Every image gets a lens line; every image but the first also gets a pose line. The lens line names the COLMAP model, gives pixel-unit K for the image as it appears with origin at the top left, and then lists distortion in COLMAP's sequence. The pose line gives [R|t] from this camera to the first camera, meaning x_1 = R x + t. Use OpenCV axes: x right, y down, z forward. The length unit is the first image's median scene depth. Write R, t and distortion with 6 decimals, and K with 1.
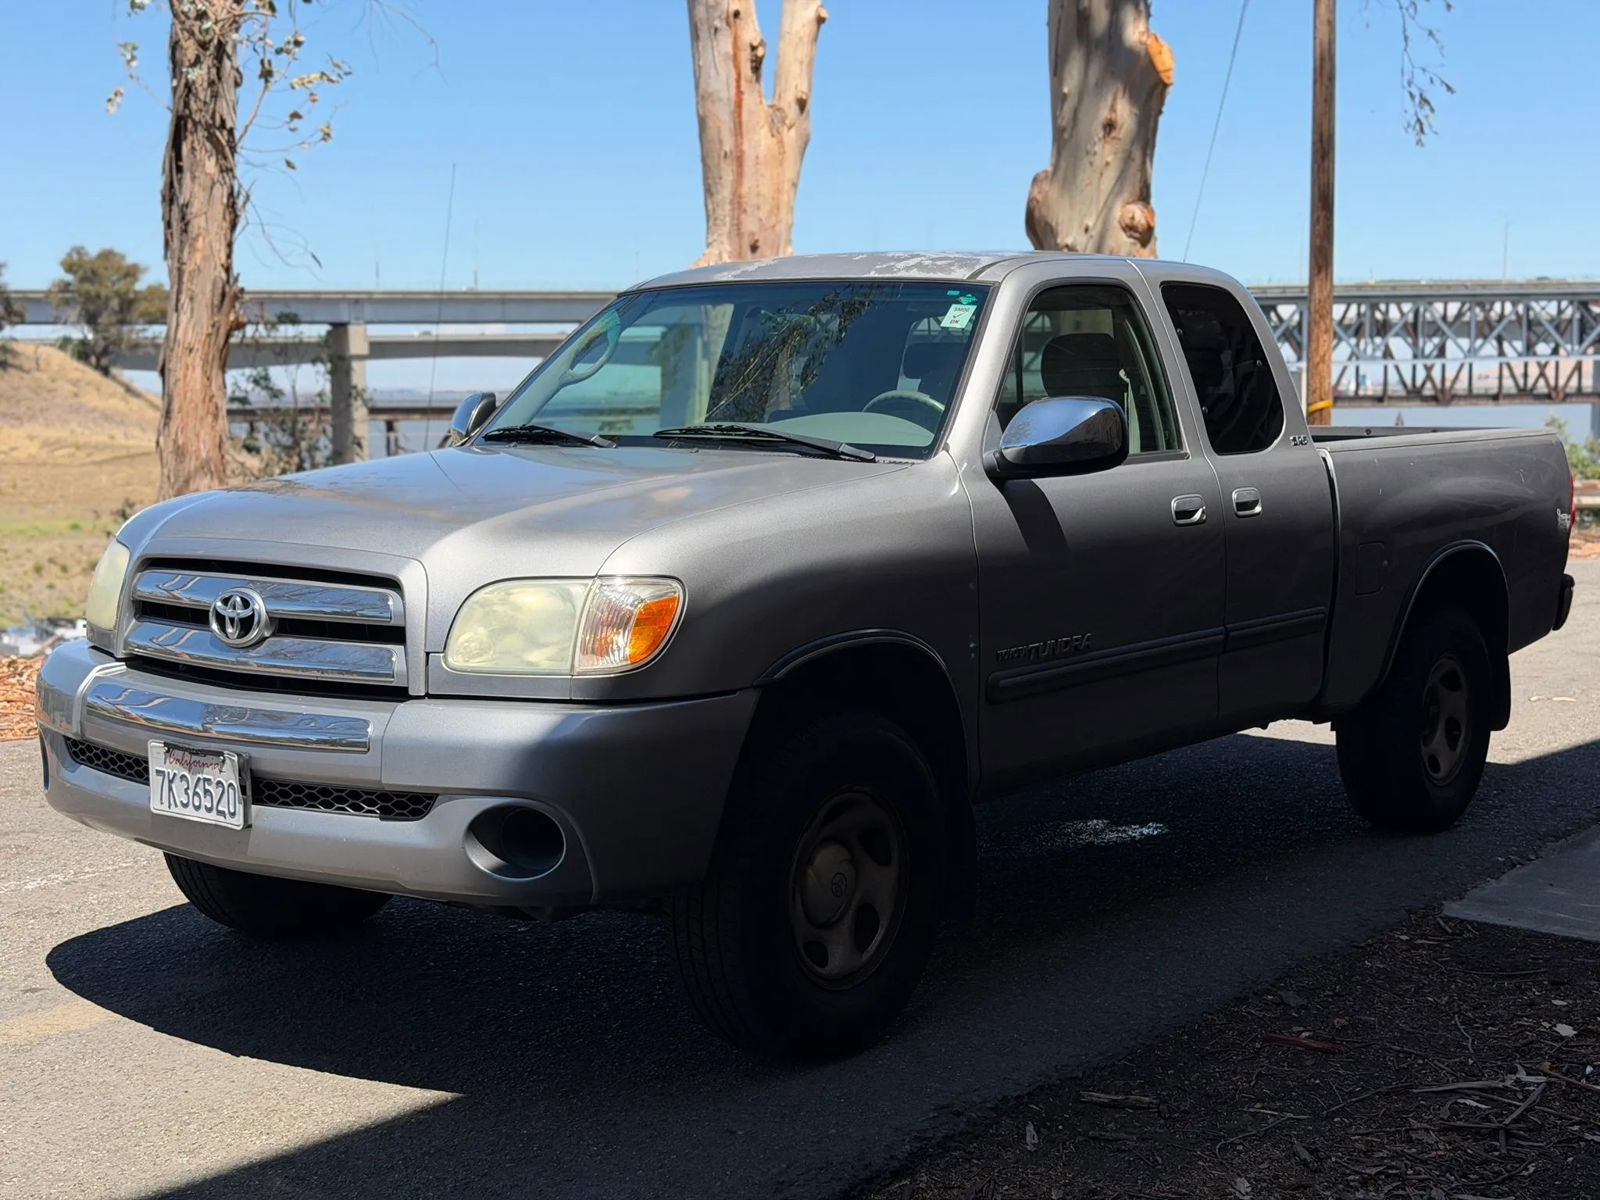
lens RADIAL K [[2220.4, 0, 796.5], [0, 2220.4, 603.2], [0, 0, 1]] dist [0.217144, -0.473746]
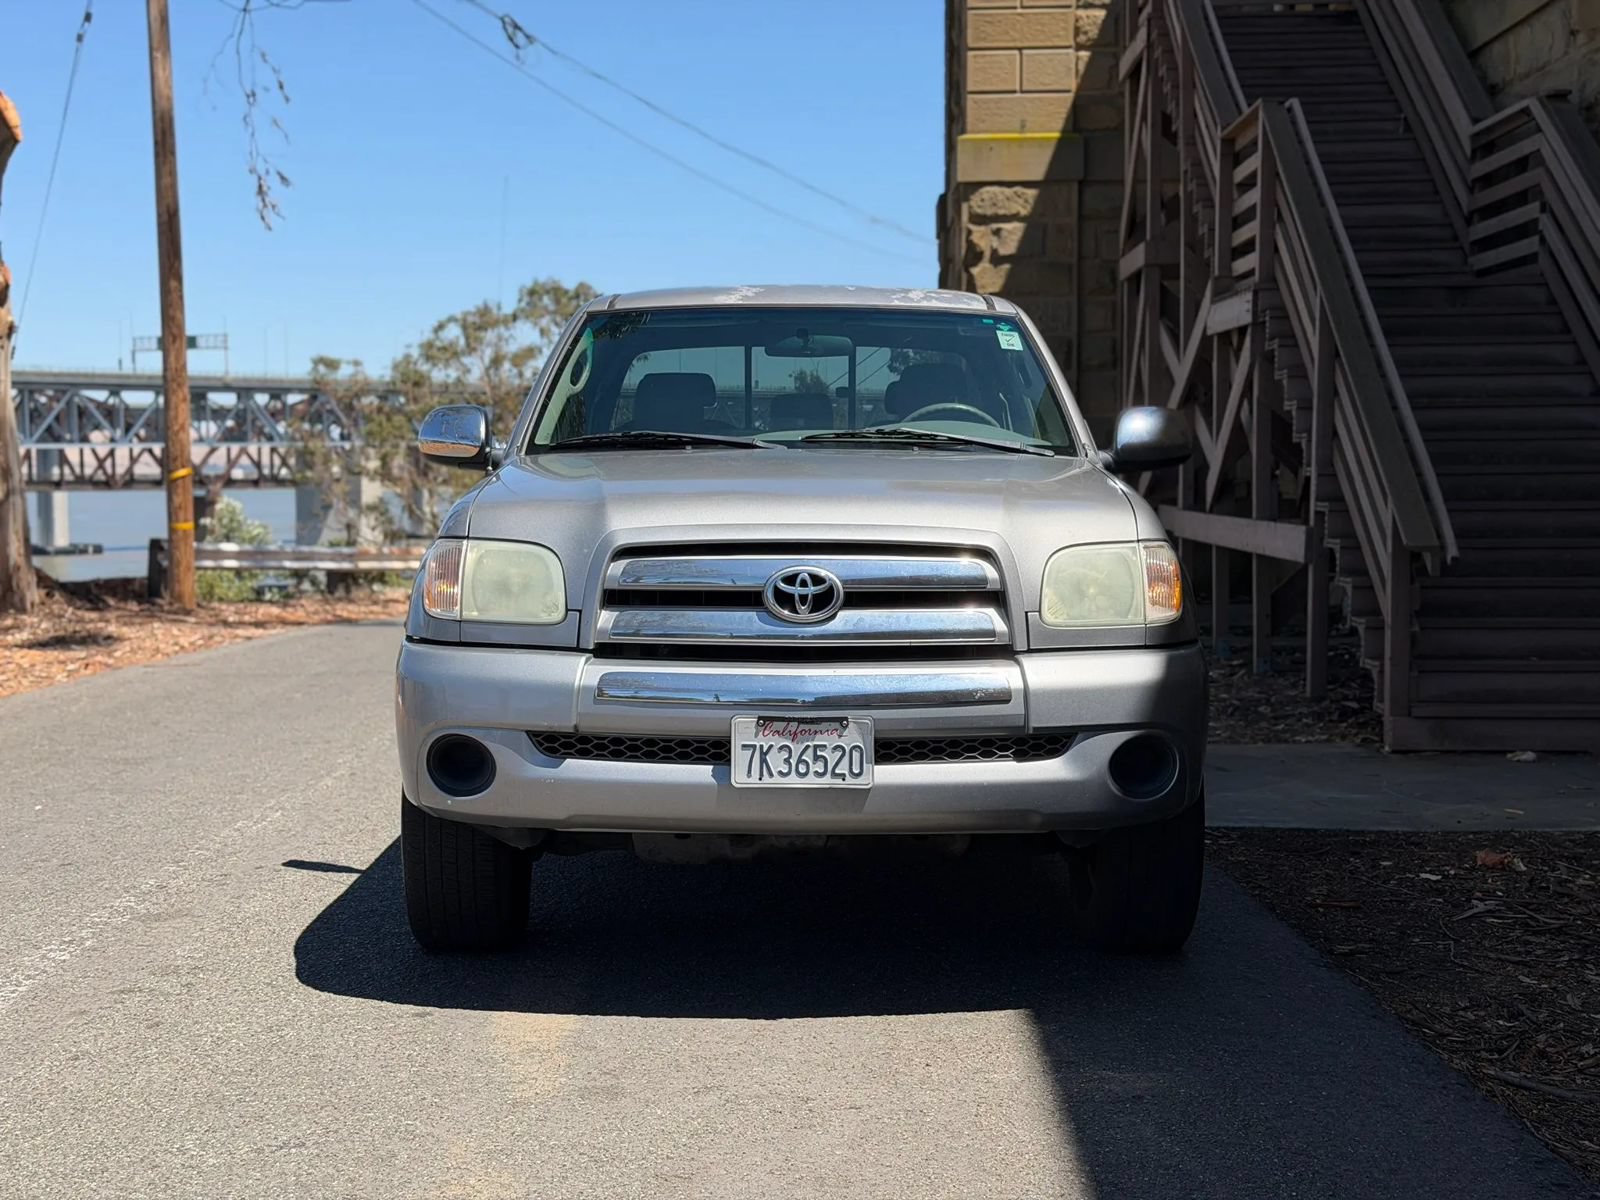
lens RADIAL K [[2220.5, 0, 788.4], [0, 2220.5, 598.2], [0, 0, 1]] dist [0.214860, -0.464192]
pose [[0.785168, -0.034065, 0.618345, -0.908321], [0.059667, 0.998002, -0.020784, 0.029624], [-0.616401, 0.053214, 0.785632, 0.182465]]
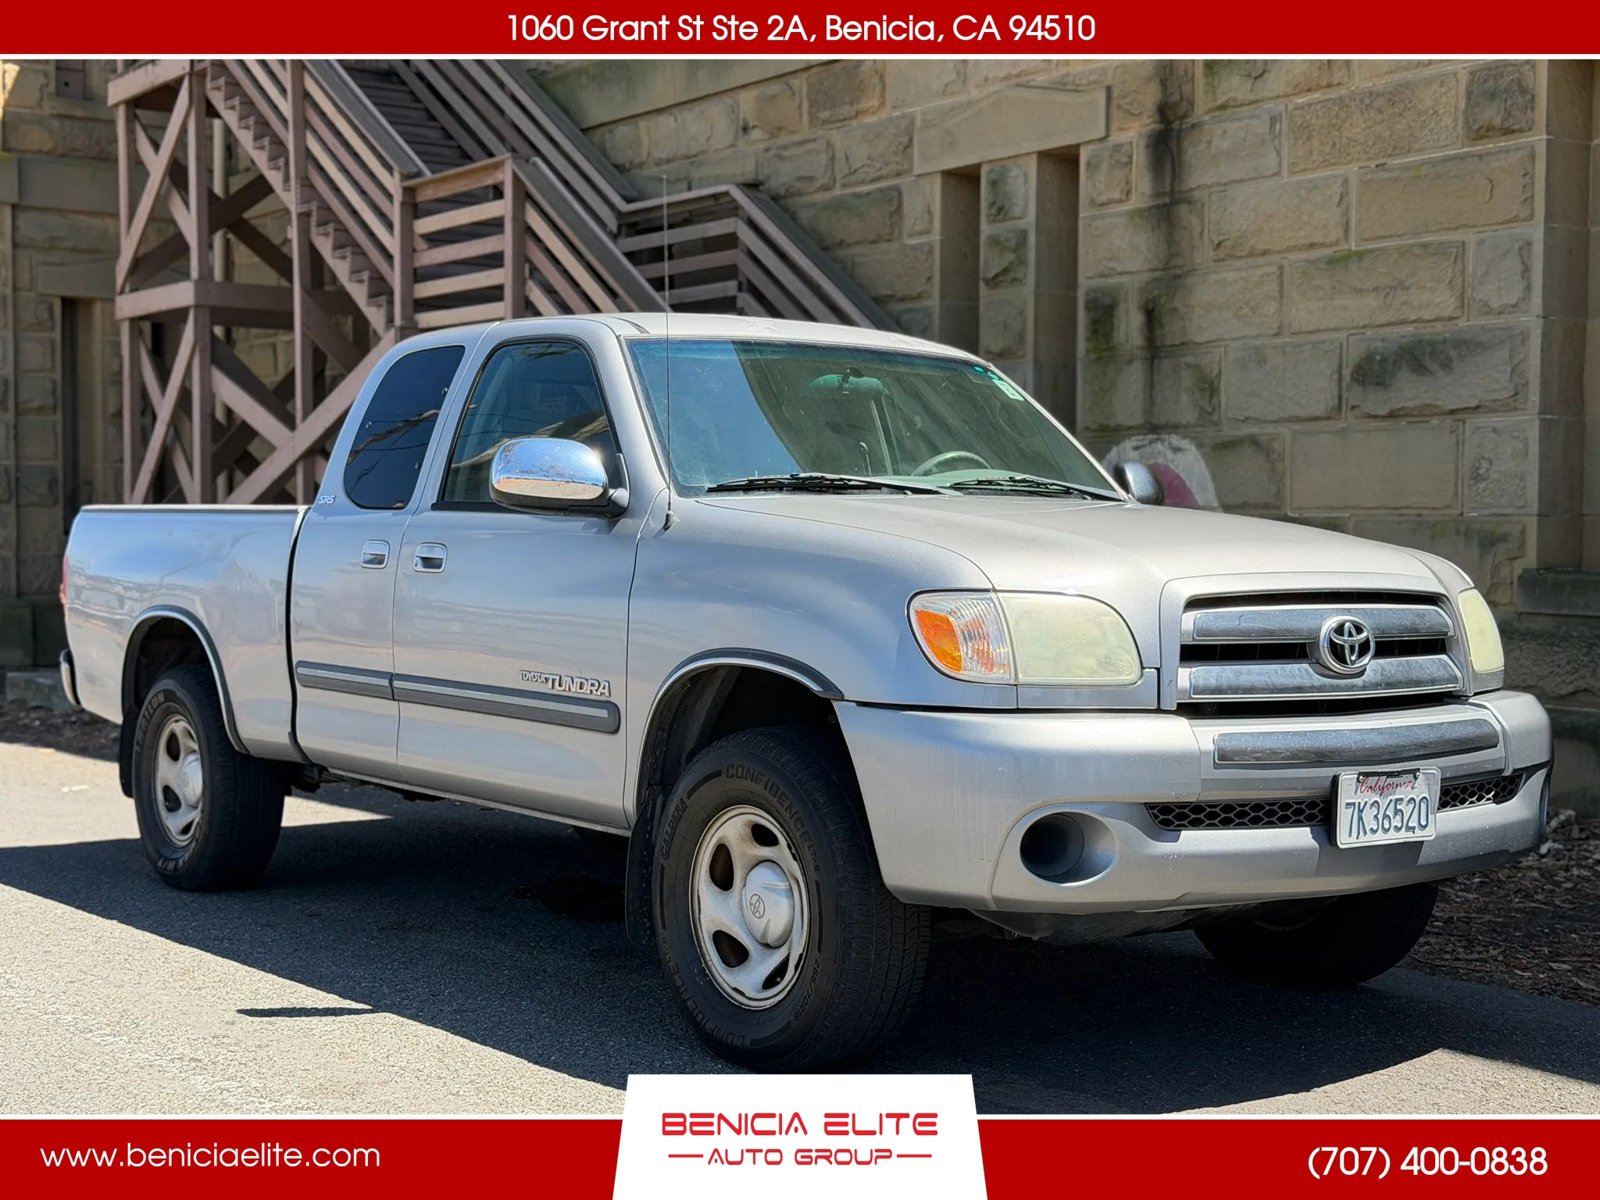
lens RADIAL K [[2220.4, 0, 796.5], [0, 2220.4, 603.2], [0, 0, 1]] dist [0.217144, -0.473746]
pose [[0.259683, -0.026864, 0.965320, -1.313106], [0.087244, 0.996178, 0.004253, -0.039136], [-0.961745, 0.083114, 0.261034, 0.978864]]
